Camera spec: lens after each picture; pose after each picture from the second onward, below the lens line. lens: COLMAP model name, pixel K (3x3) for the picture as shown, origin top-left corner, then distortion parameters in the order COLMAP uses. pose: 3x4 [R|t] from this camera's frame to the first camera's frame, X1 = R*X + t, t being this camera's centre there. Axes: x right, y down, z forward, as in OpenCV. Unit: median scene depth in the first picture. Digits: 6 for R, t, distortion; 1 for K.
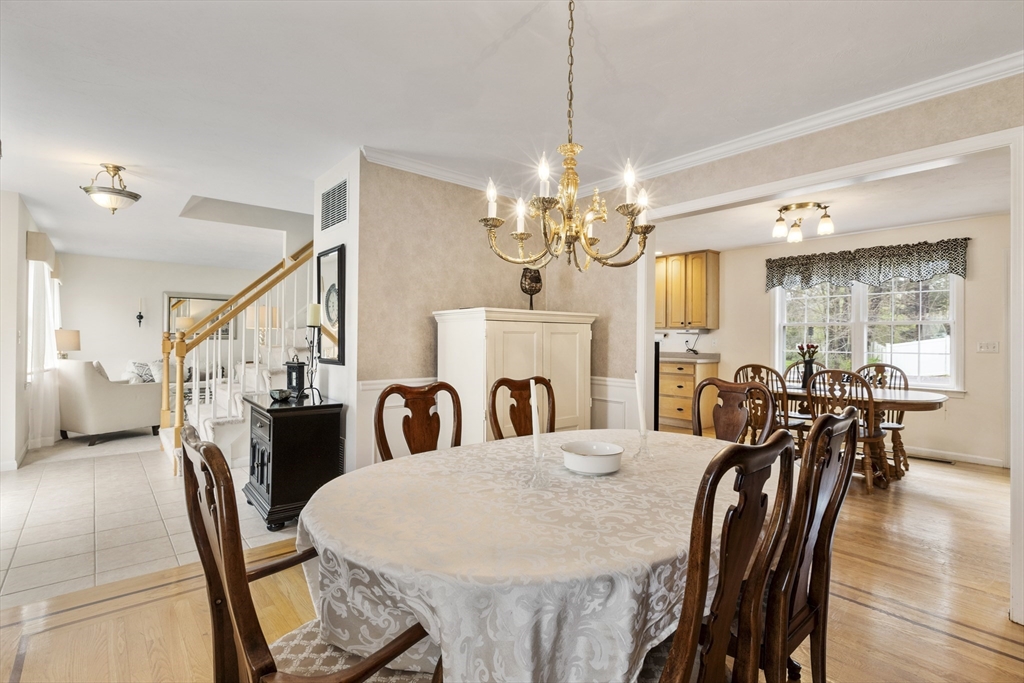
lens RADIAL K [[498.4, 0, 512.0], [0, 498.4, 341.5], [0, 0, 1]] dist [0.022739, -0.000075]
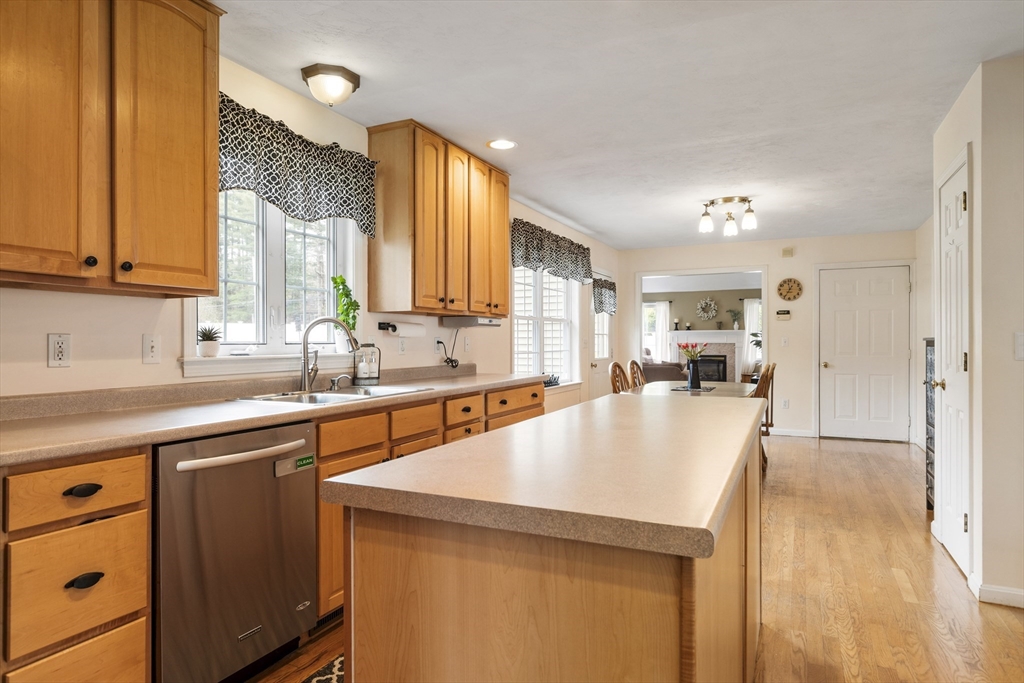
lens RADIAL K [[599.4, 0, 512.0], [0, 599.4, 341.5], [0, 0, 1]] dist [-0.001141, -0.001519]
pose [[-0.409616, -0.012379, 0.912174, -0.320211], [-0.000440, 0.999910, 0.013372, -0.013449], [-0.912258, 0.005076, -0.409585, 1.895863]]
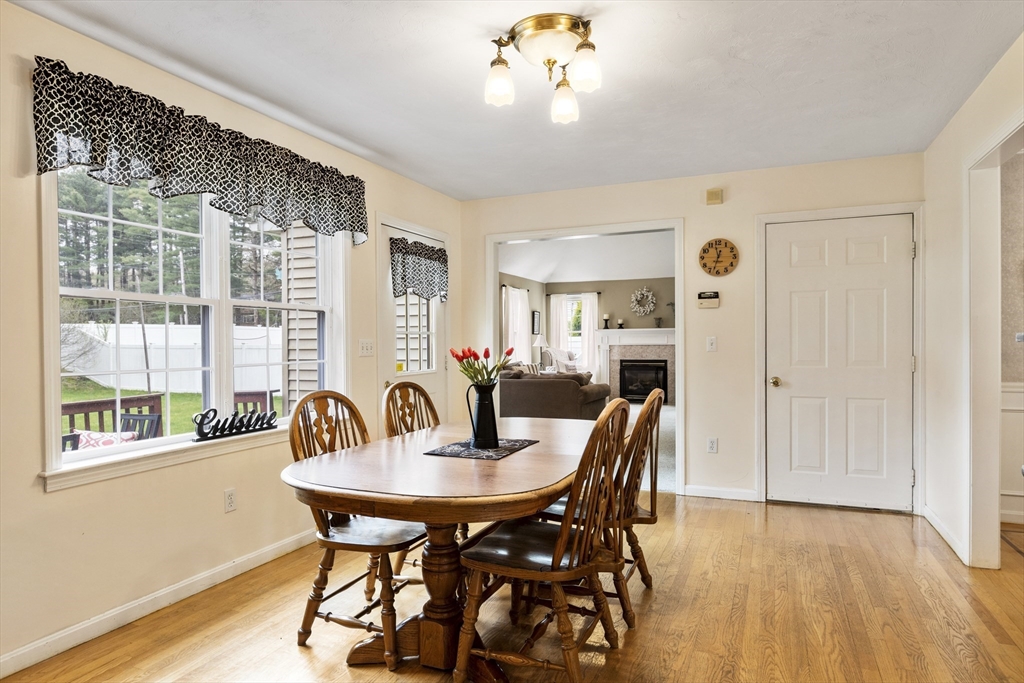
lens RADIAL K [[615.1, 0, 512.1], [0, 615.1, 348.5], [0, 0, 1]] dist [-0.004025, -0.000752]
pose [[-0.453323, -0.017519, 0.891174, 0.104170], [0.004789, 0.999745, 0.022089, -0.007165], [-0.891333, 0.014282, -0.453124, 1.307288]]
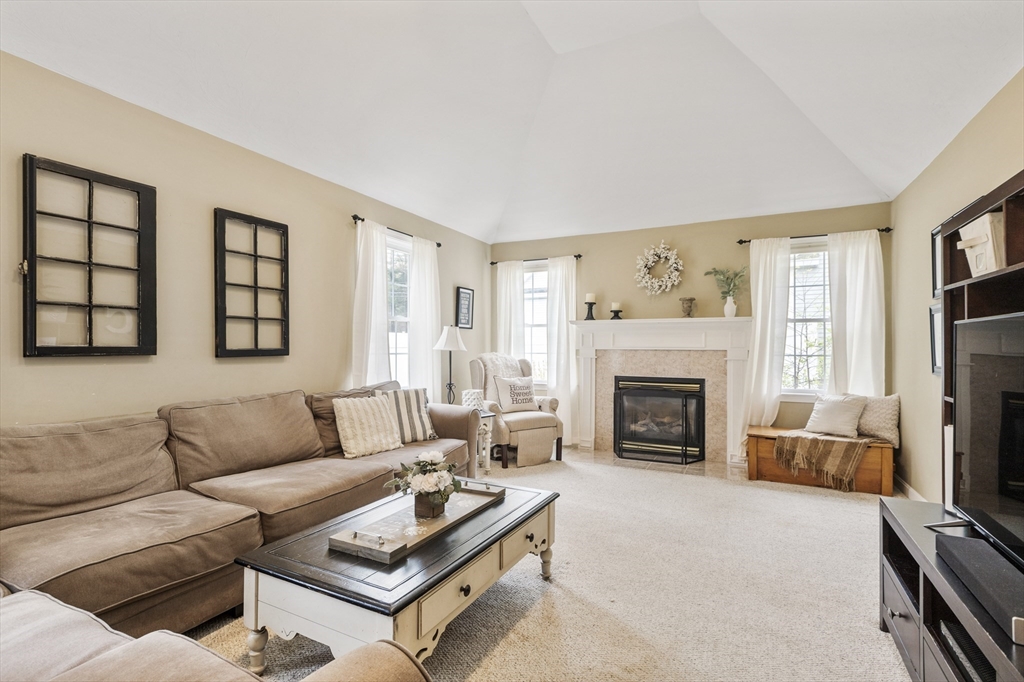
lens RADIAL K [[472.4, 0, 513.6], [0, 472.4, 344.4], [0, 0, 1]] dist [0.001518, 0.000197]
pose [[-0.393694, -0.009596, 0.919191, 1.341097], [-0.006307, 0.999950, 0.007738, 0.020272], [-0.919220, -0.002751, -0.393735, 0.336618]]
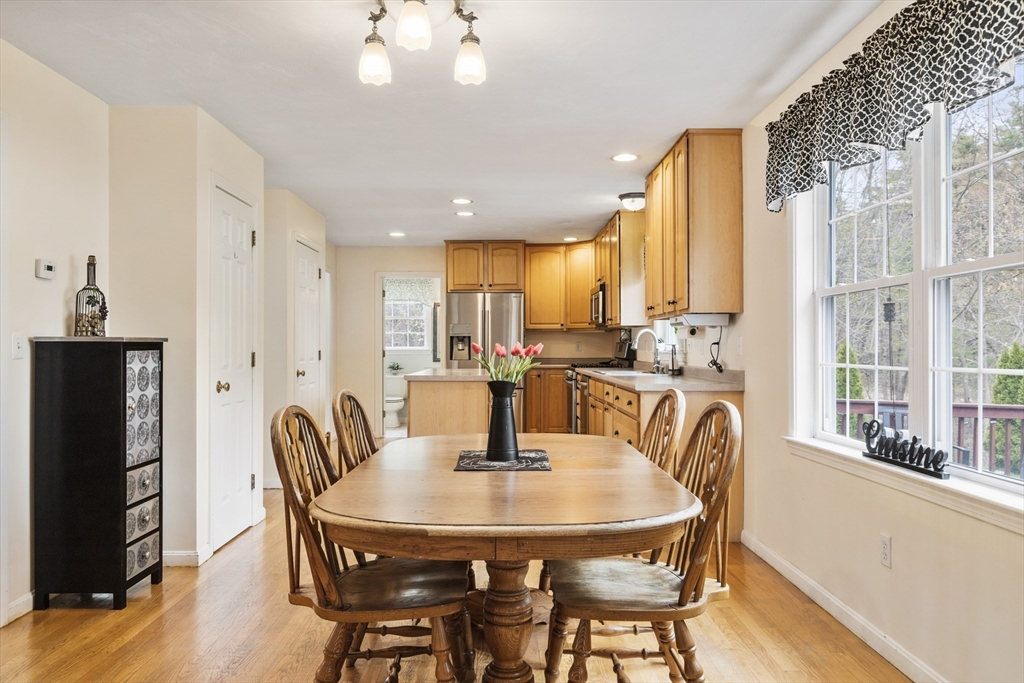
lens RADIAL K [[715.6, 0, 509.3], [0, 715.6, 344.9], [0, 0, 1]] dist [-0.000809, -0.001108]
pose [[0.771808, -0.014863, -0.635682, 0.989651], [0.008107, 0.999876, -0.013534, 0.013870], [0.635804, 0.005292, 0.771832, 0.636404]]
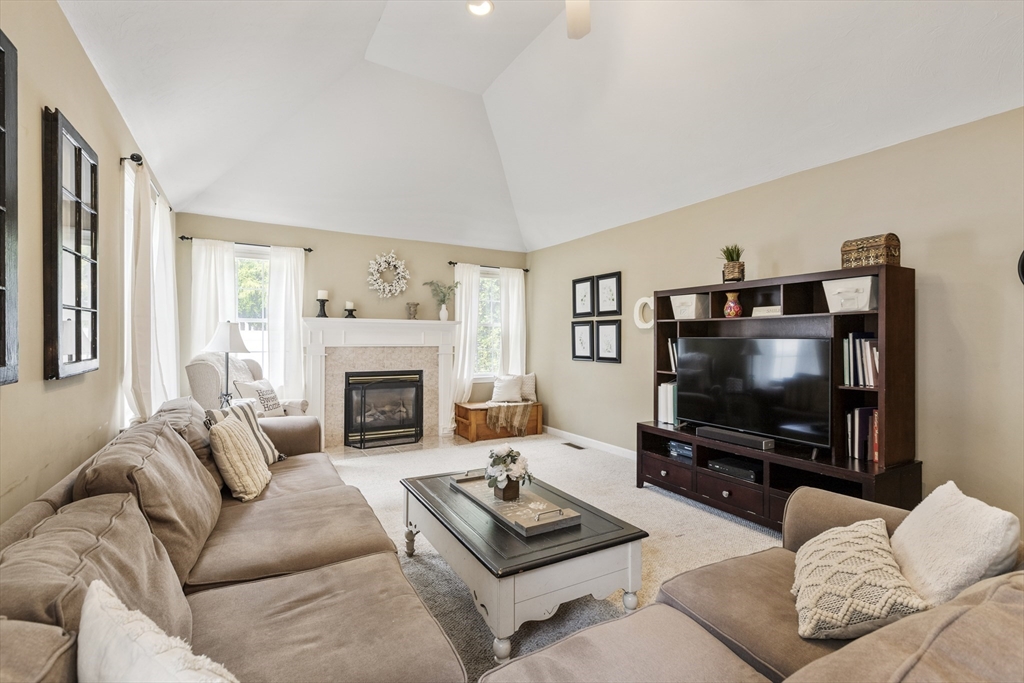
lens RADIAL K [[464.4, 0, 512.0], [0, 464.4, 341.5], [0, 0, 1]] dist [0.000528, -0.000017]
pose [[-0.985033, -0.019701, 0.171237, 1.685706], [-0.018085, 0.999776, 0.010995, 0.006584], [-0.171416, 0.007734, -0.985168, 0.732088]]
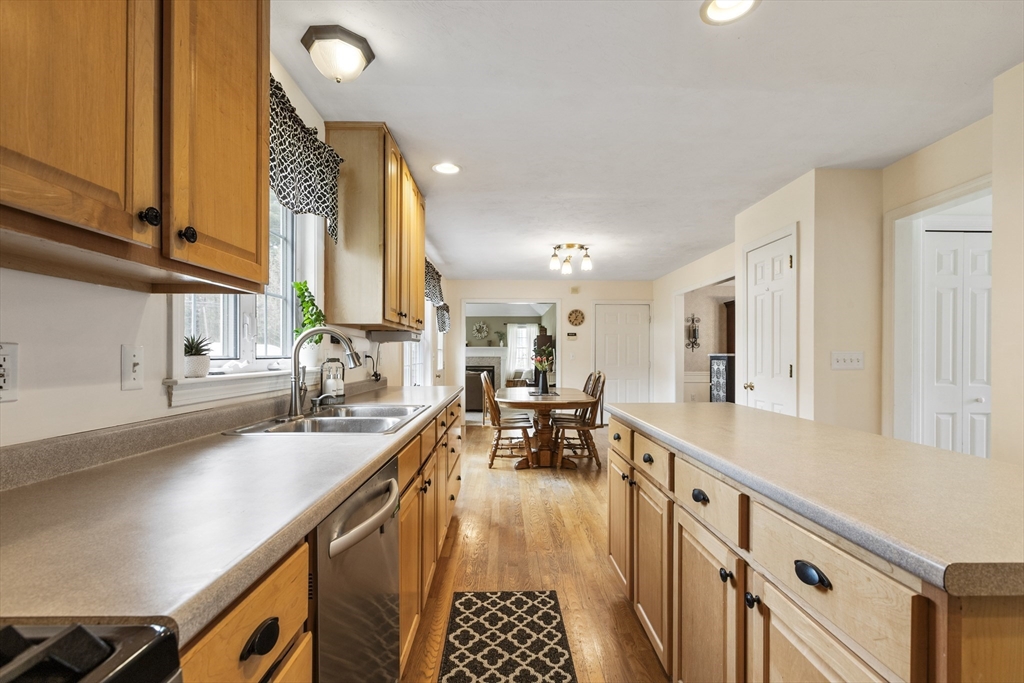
lens RADIAL K [[470.7, 0, 513.5], [0, 470.7, 355.7], [0, 0, 1]] dist [-0.000513, 0.000486]
pose [[-0.778023, -0.015201, 0.628051, -0.060321], [-0.009581, 0.999878, 0.012331, -0.012119], [-0.628162, 0.003576, -0.778074, 2.040983]]
